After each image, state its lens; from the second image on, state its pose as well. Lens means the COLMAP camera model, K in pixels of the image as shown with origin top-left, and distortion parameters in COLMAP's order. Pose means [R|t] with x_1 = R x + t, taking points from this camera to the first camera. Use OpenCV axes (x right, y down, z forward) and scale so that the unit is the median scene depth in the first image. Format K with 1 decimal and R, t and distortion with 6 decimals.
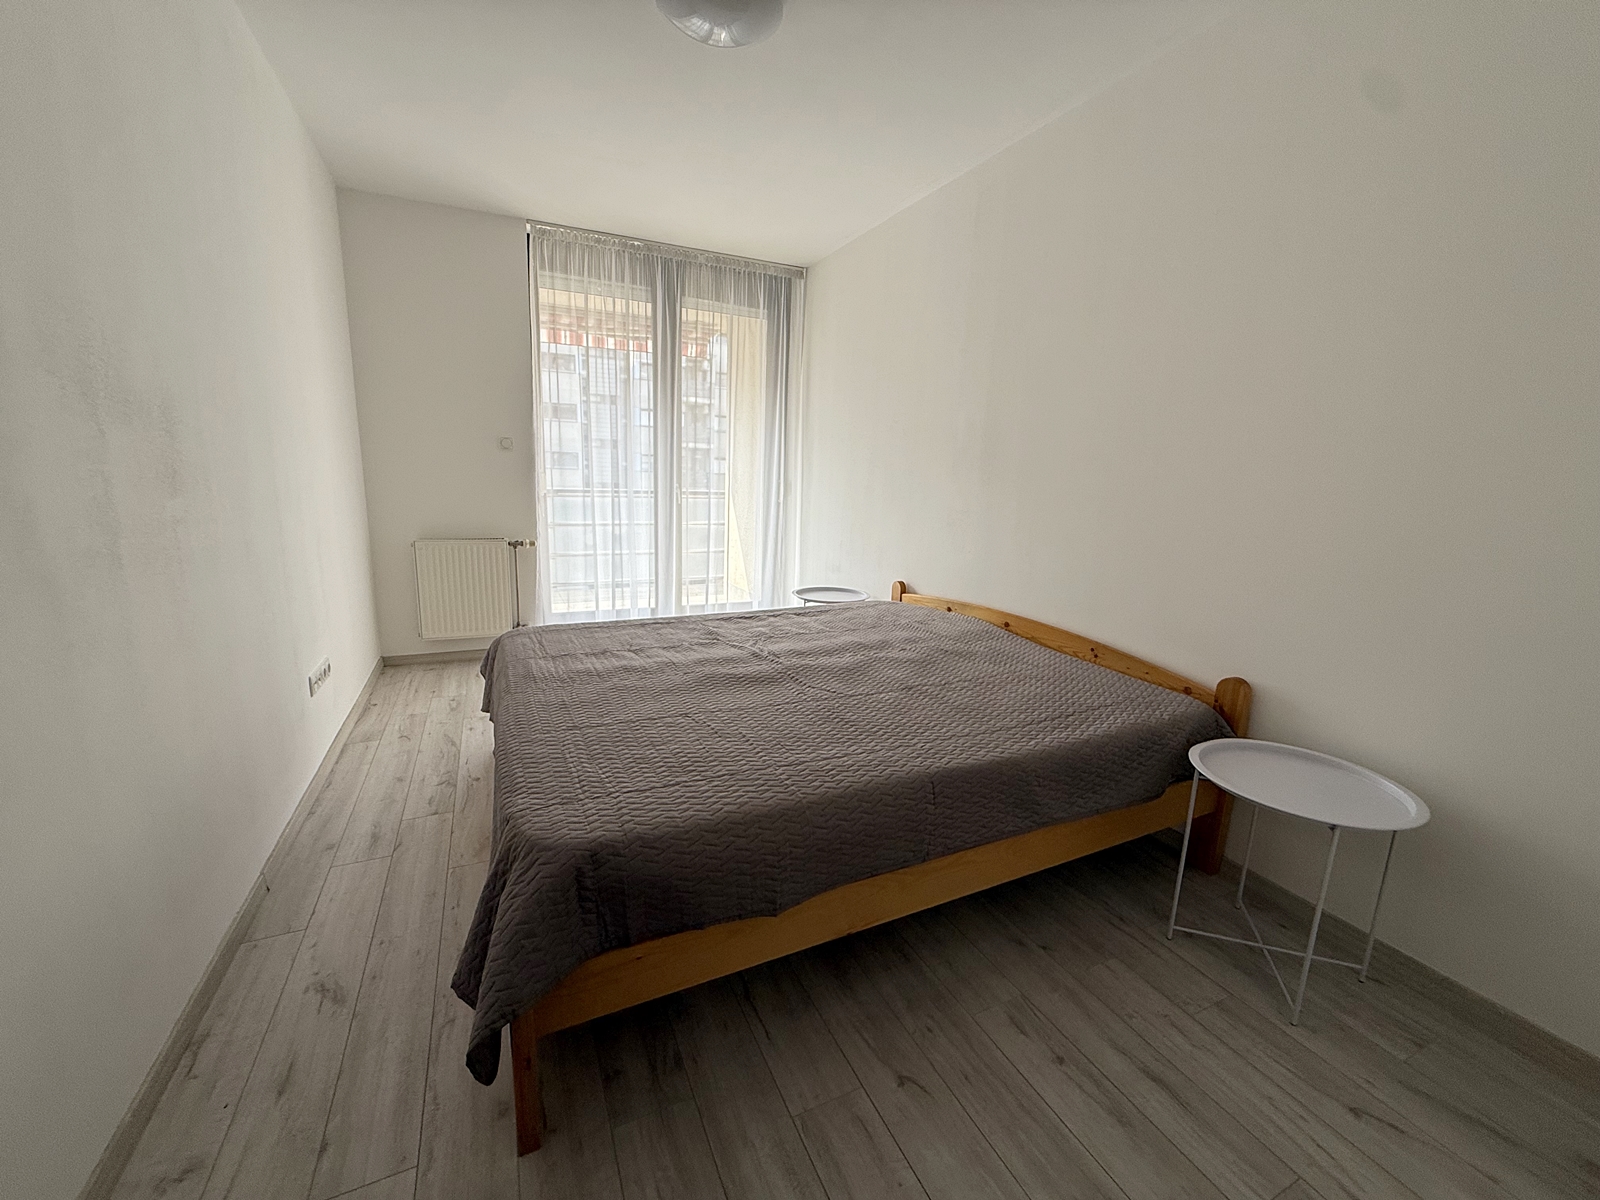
lens RADIAL K [[634.8, 0, 799.8], [0, 634.8, 598.1], [0, 0, 1]] dist [-0.000561, 0.000329]
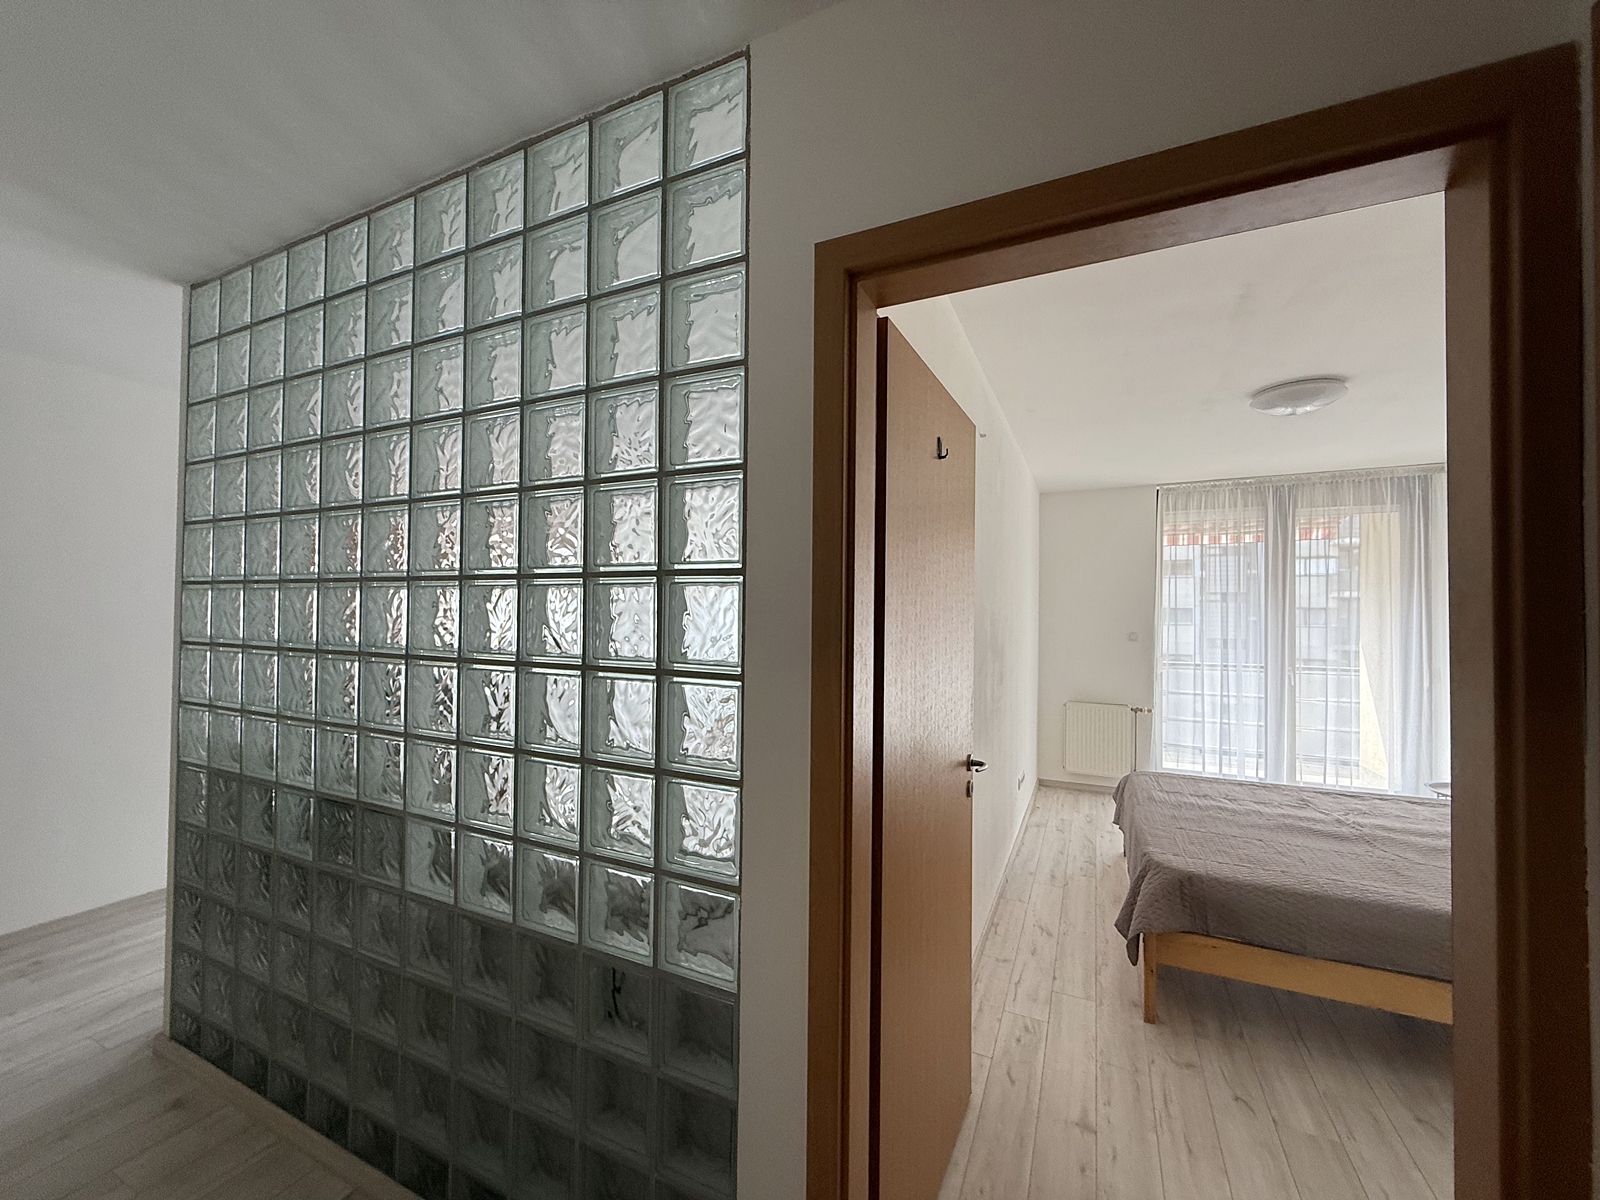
lens RADIAL K [[634.8, 0, 798.5], [0, 634.8, 606.1], [0, 0, 1]] dist [-0.000561, 0.000329]
pose [[0.634142, -0.036440, -0.772358, 0.206167], [-0.137398, 0.977681, -0.158937, 0.016755], [0.760911, 0.206909, 0.614982, -0.593795]]
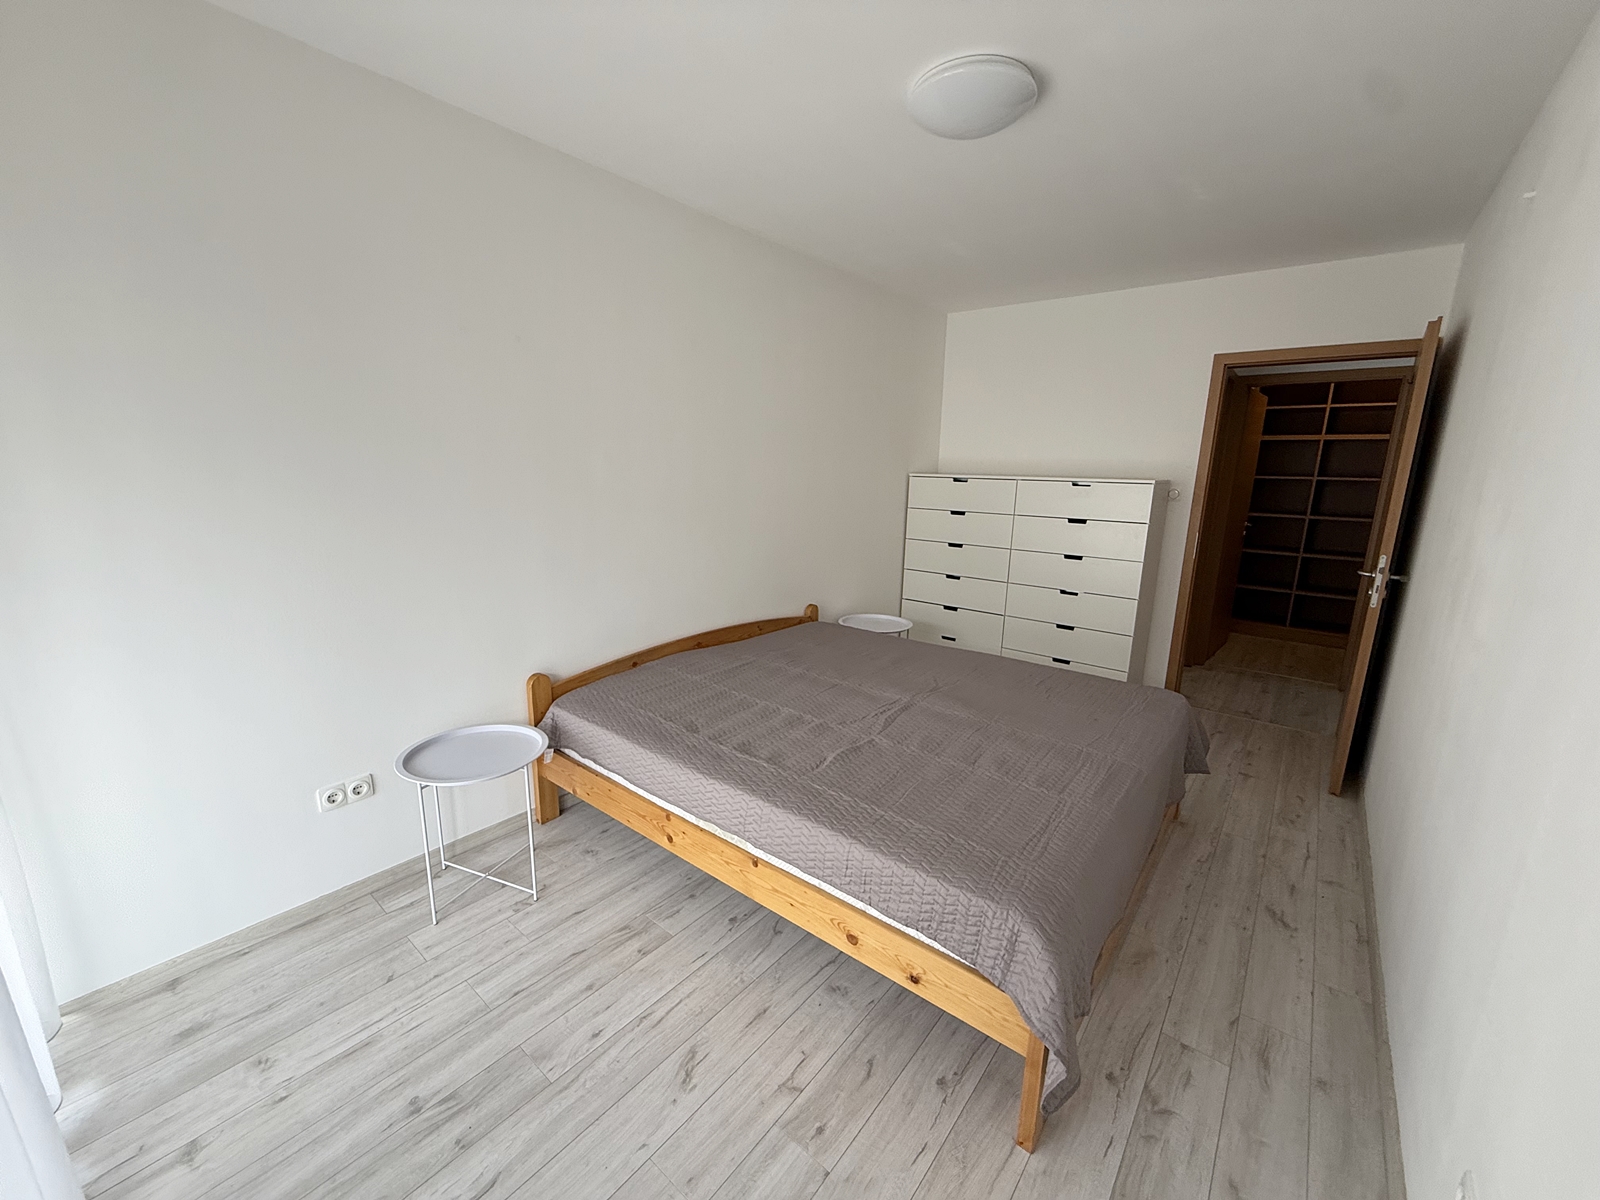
lens RADIAL K [[634.8, 0, 797.9], [0, 634.8, 606.9], [0, 0, 1]] dist [-0.000561, 0.000329]
pose [[-0.424917, -0.219477, 0.878223, -0.764847], [0.161173, 0.936319, 0.311977, -0.380103], [-0.890769, 0.274110, -0.362485, 1.270443]]
